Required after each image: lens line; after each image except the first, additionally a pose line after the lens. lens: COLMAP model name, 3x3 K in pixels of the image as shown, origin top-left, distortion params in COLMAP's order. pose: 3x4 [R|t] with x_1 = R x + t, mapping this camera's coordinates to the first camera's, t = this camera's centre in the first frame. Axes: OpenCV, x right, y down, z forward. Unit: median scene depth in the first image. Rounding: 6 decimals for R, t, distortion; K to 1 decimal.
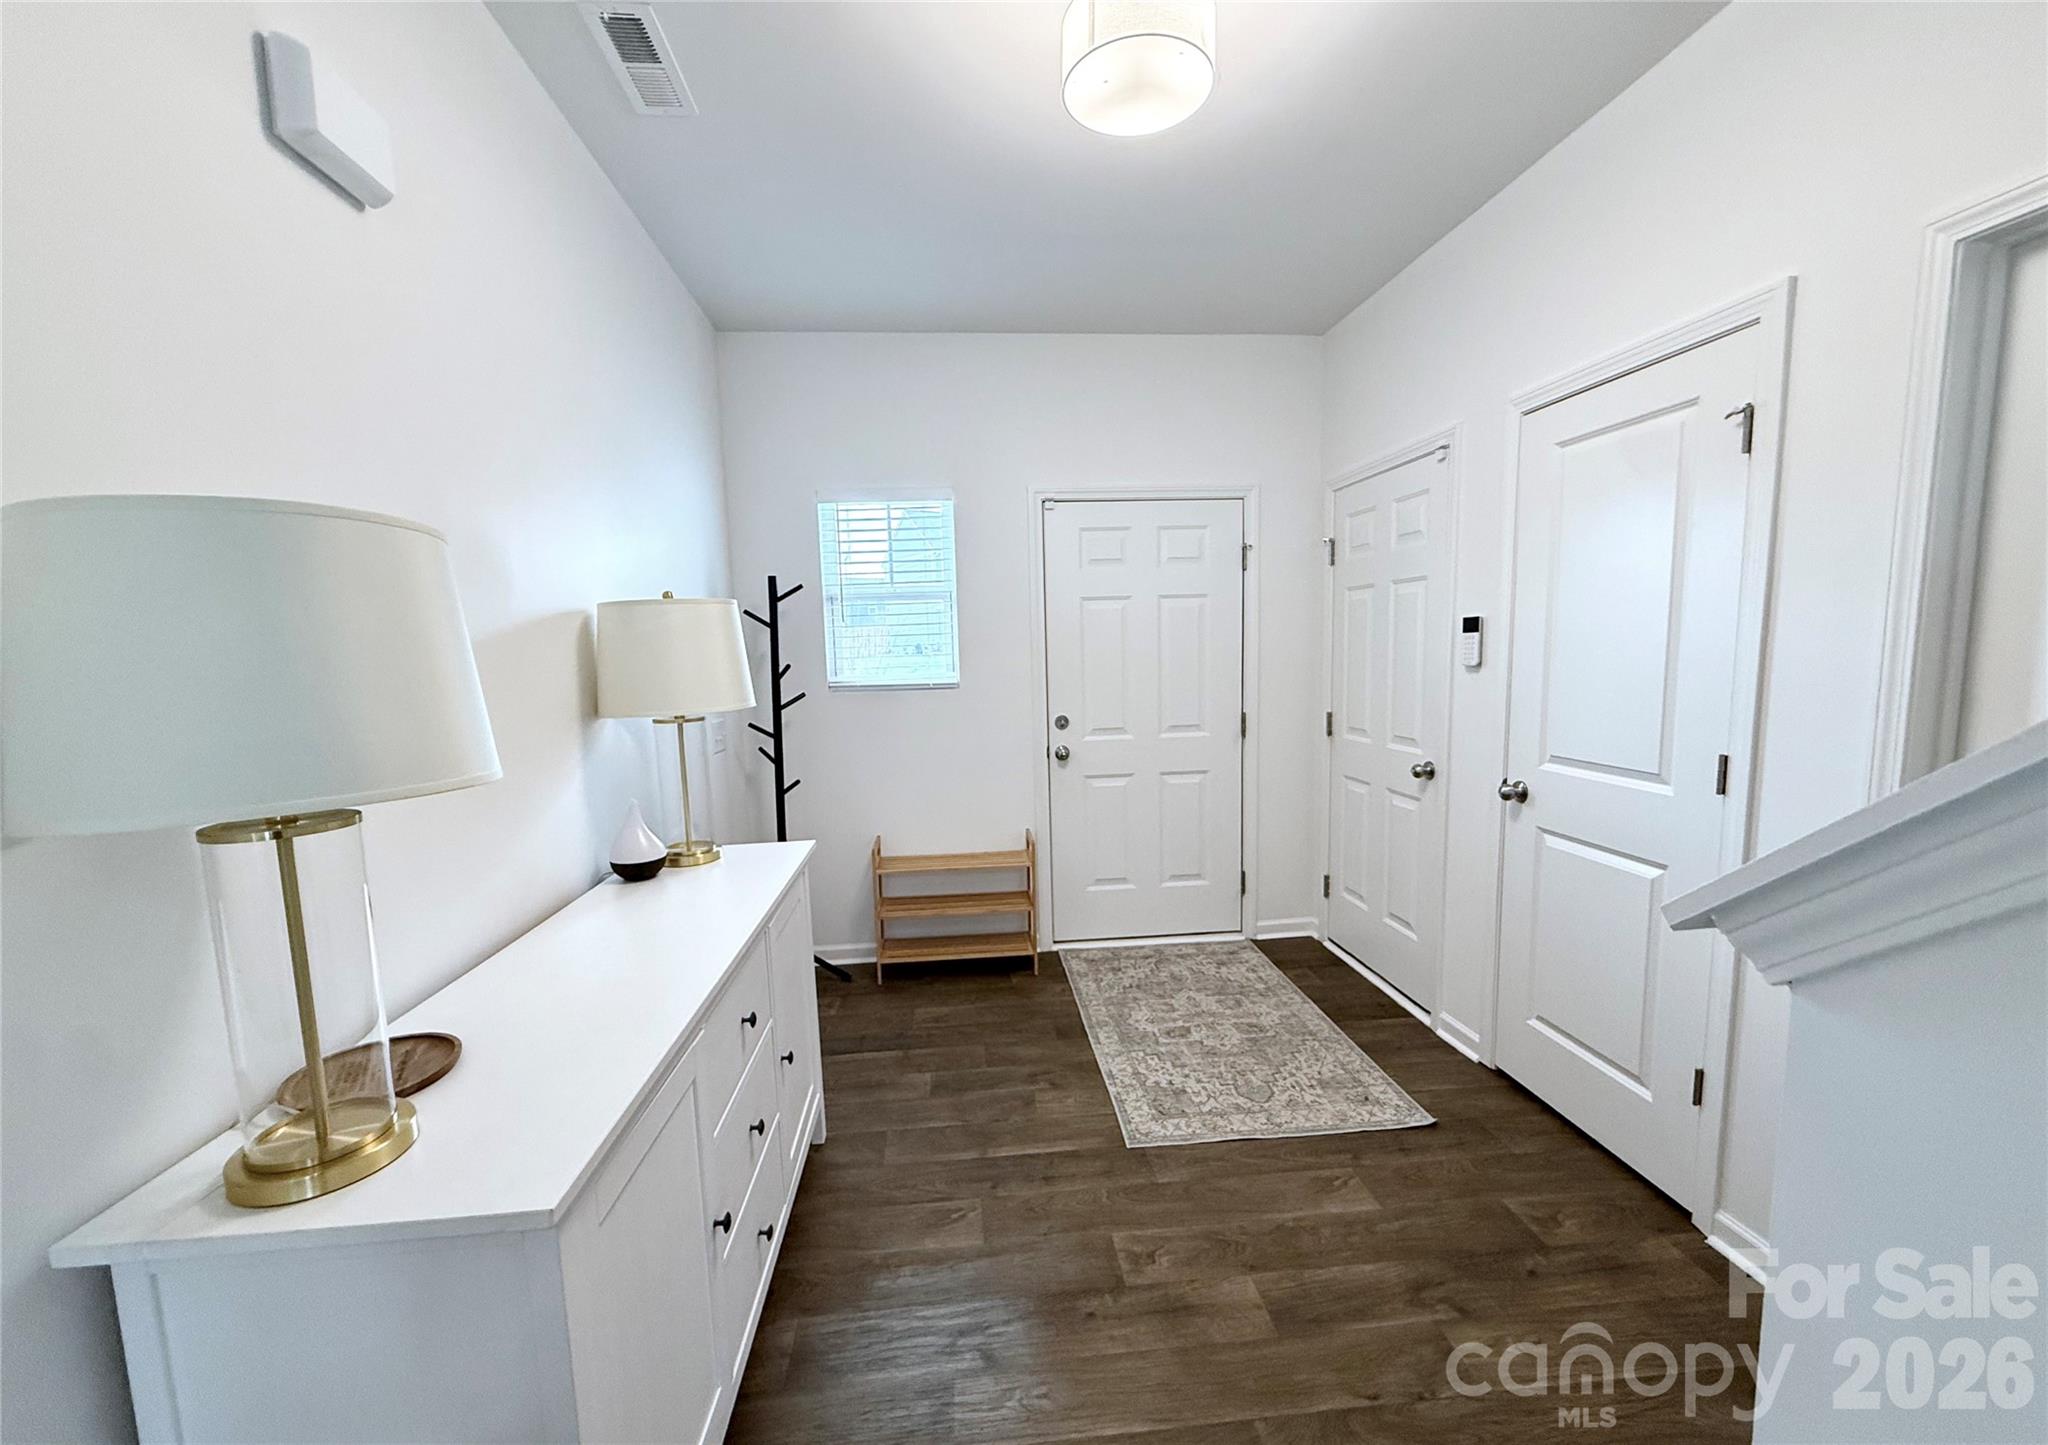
lens RADIAL K [[814.4, 0, 1016.6], [0, 814.4, 741.5], [0, 0, 1]] dist [-0.002857, -0.000302]
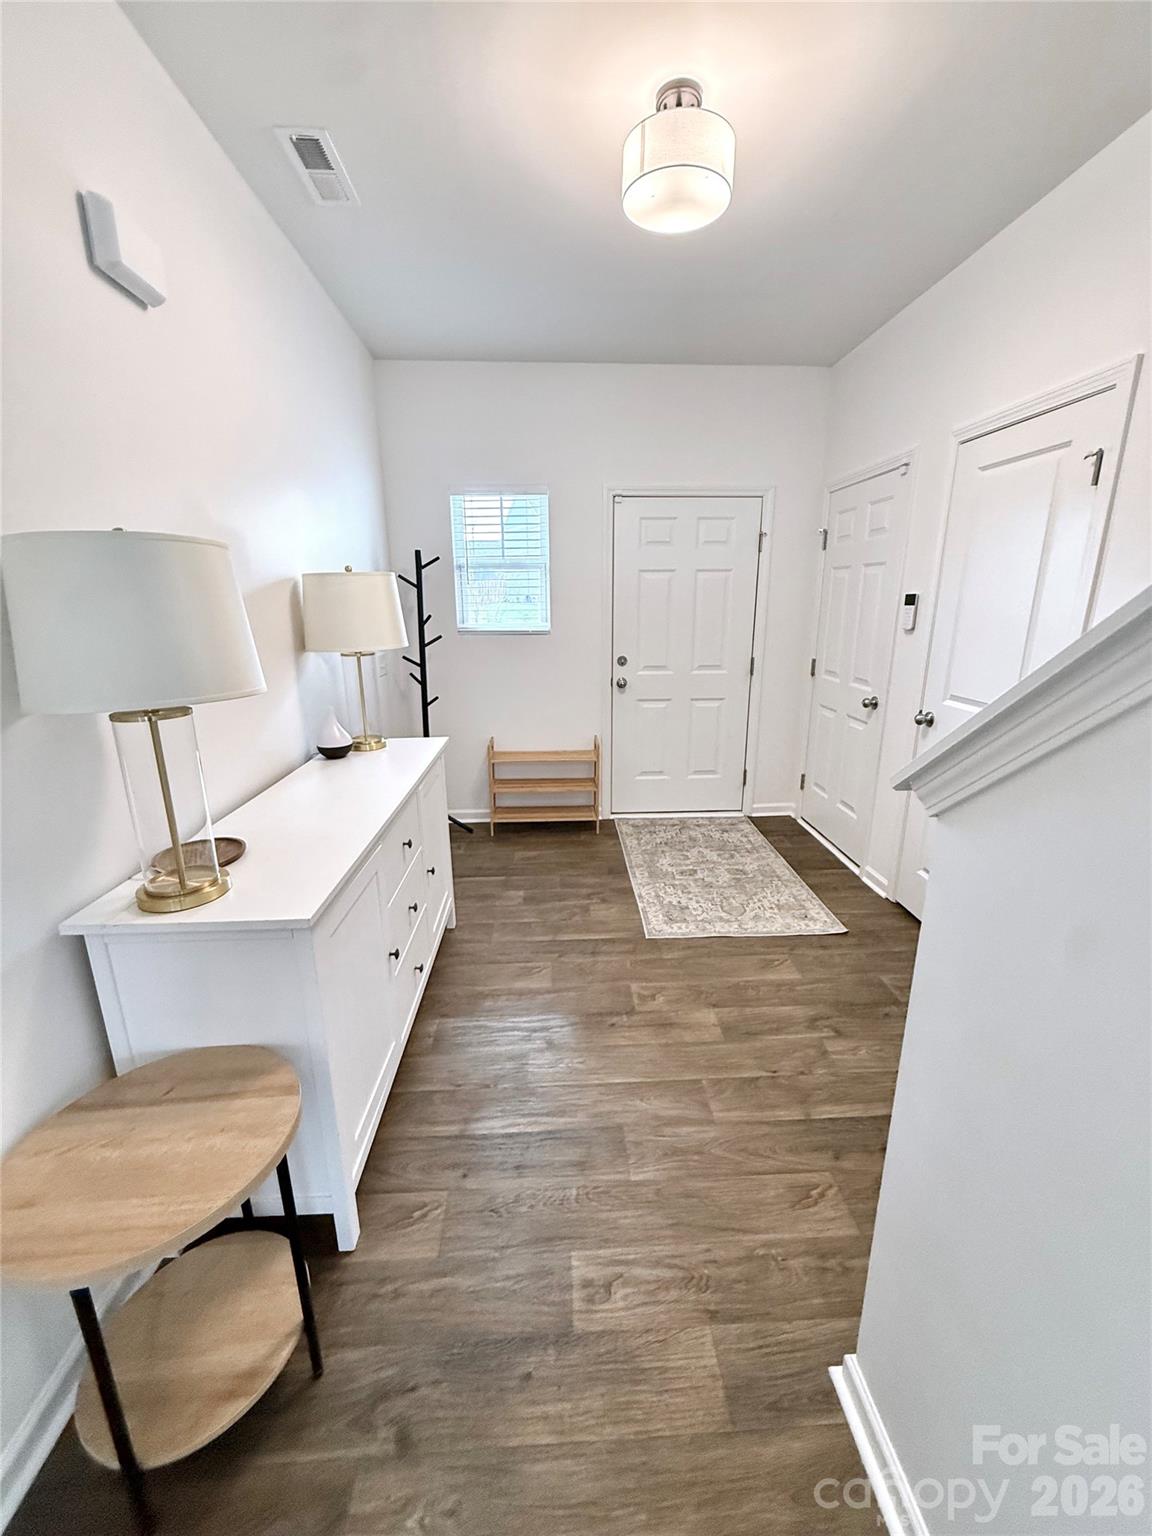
lens RADIAL K [[610.0, 0, 578.7], [0, 610.0, 761.6], [0, 0, 1]] dist [0.002032, -0.000876]
pose [[0.998927, 0.032421, -0.033057, 0.028853], [-0.027254, 0.988872, 0.146252, -0.005175], [0.037431, -0.145194, 0.988695, -0.100379]]
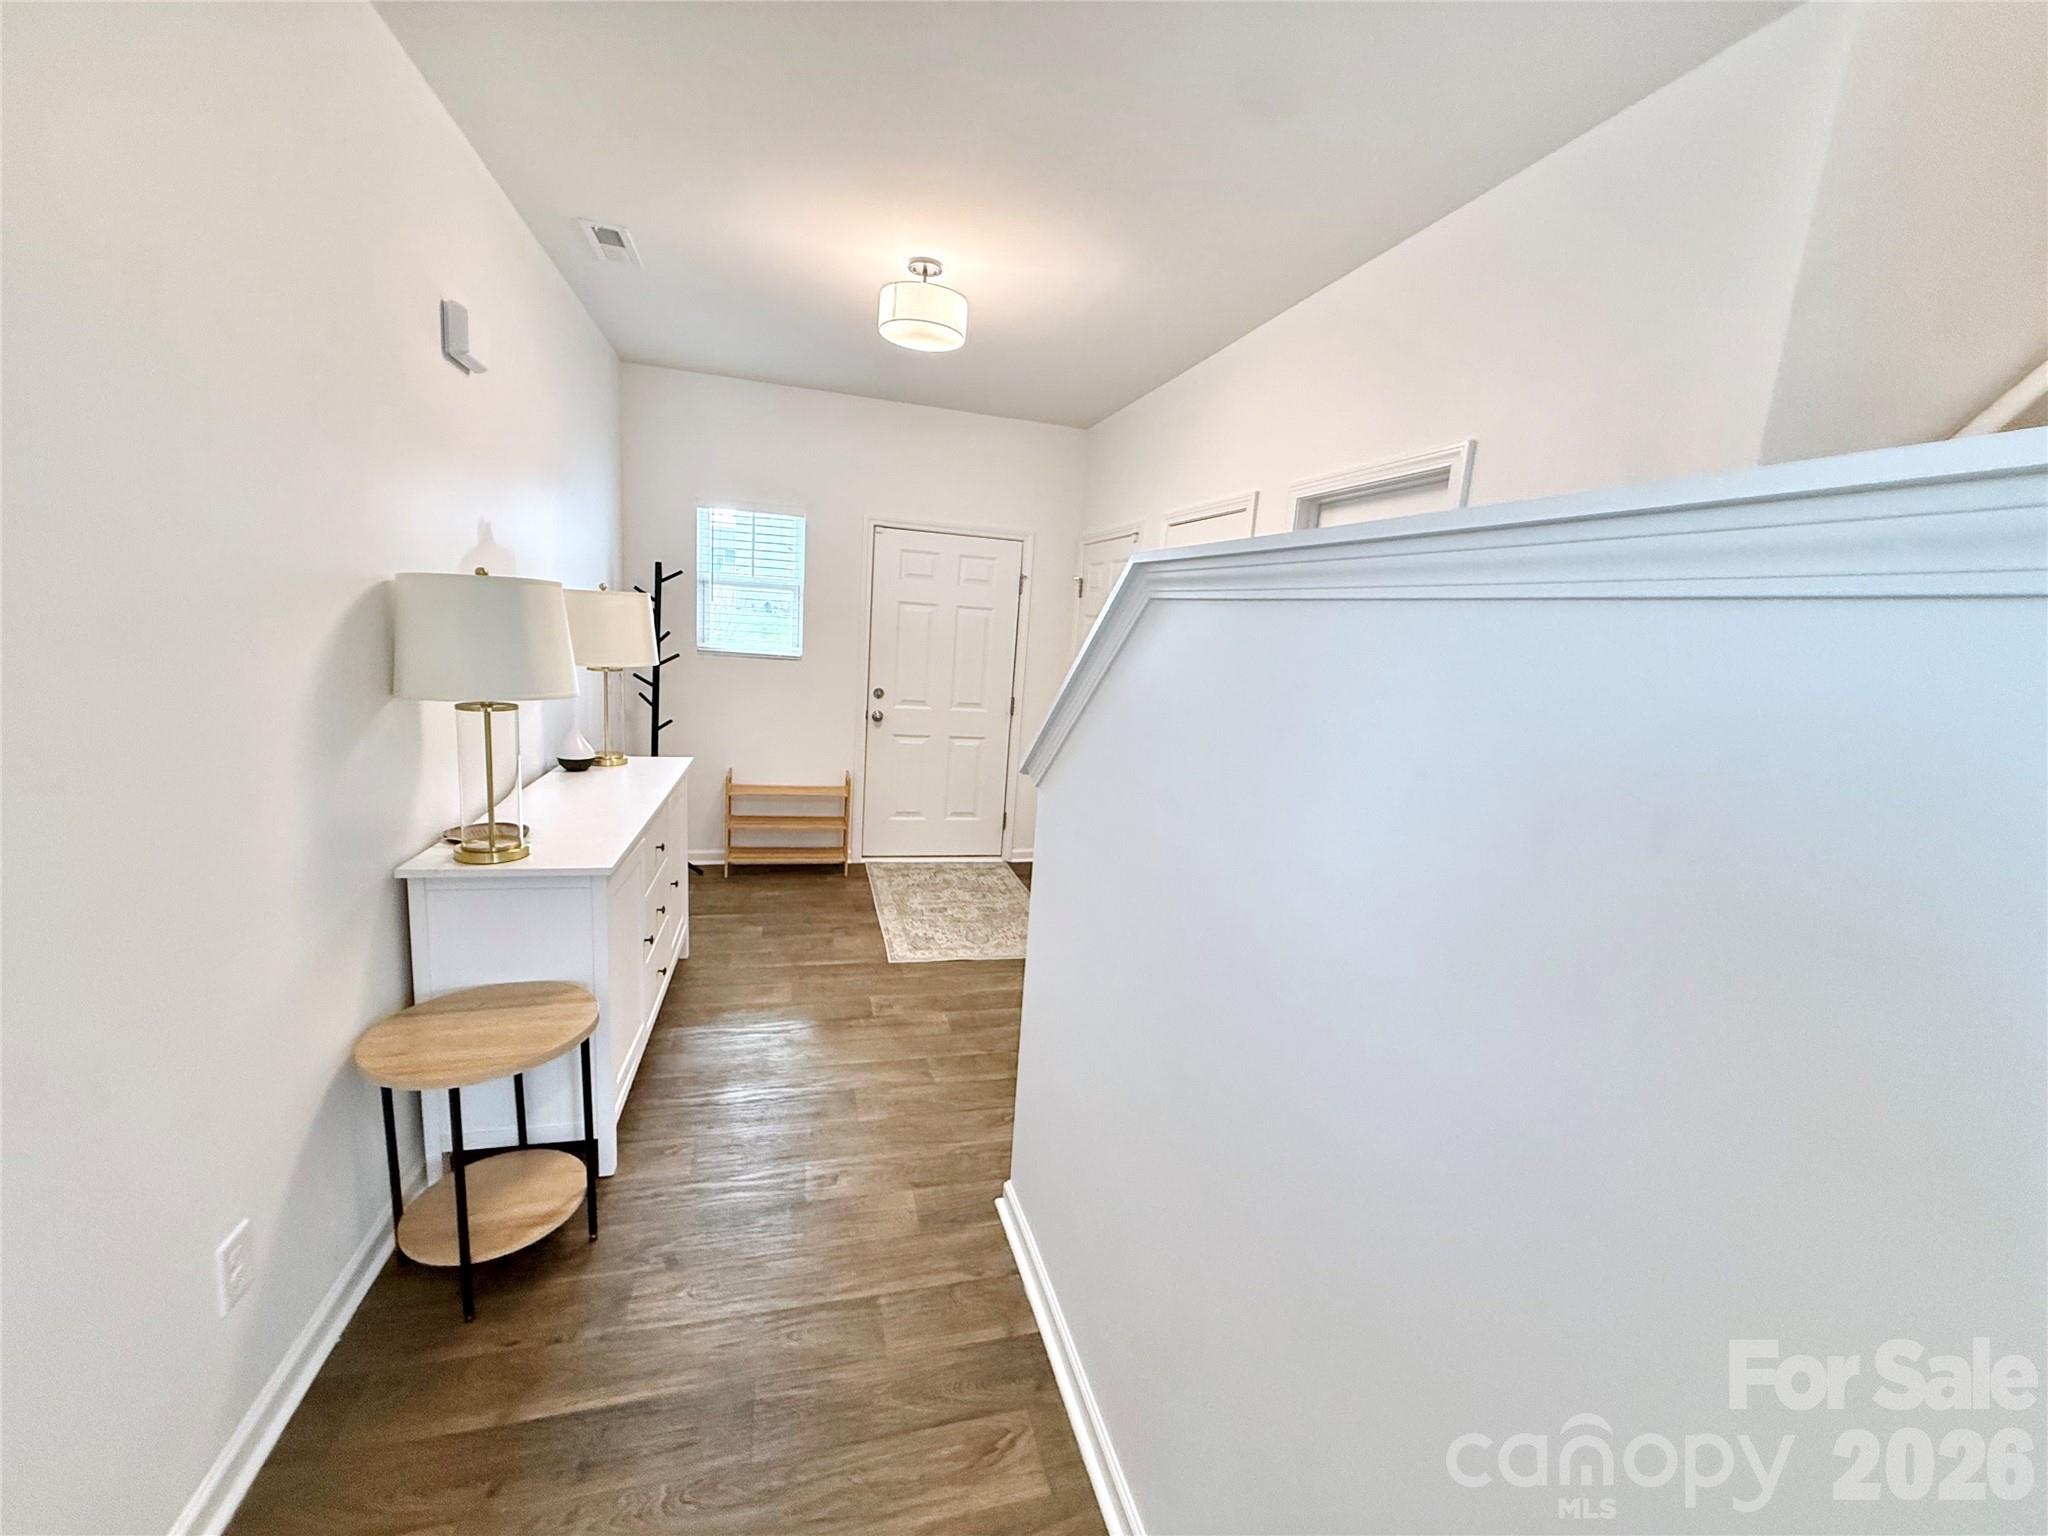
lens RADIAL K [[813.3, 0, 1015.5], [0, 813.3, 769.0], [0, 0, 1]] dist [0.002032, -0.000876]
pose [[0.980306, 0.067013, 0.185767, 0.048700], [-0.078799, 0.995271, 0.056798, 0.009361], [-0.181083, -0.070318, 0.980951, -0.492006]]
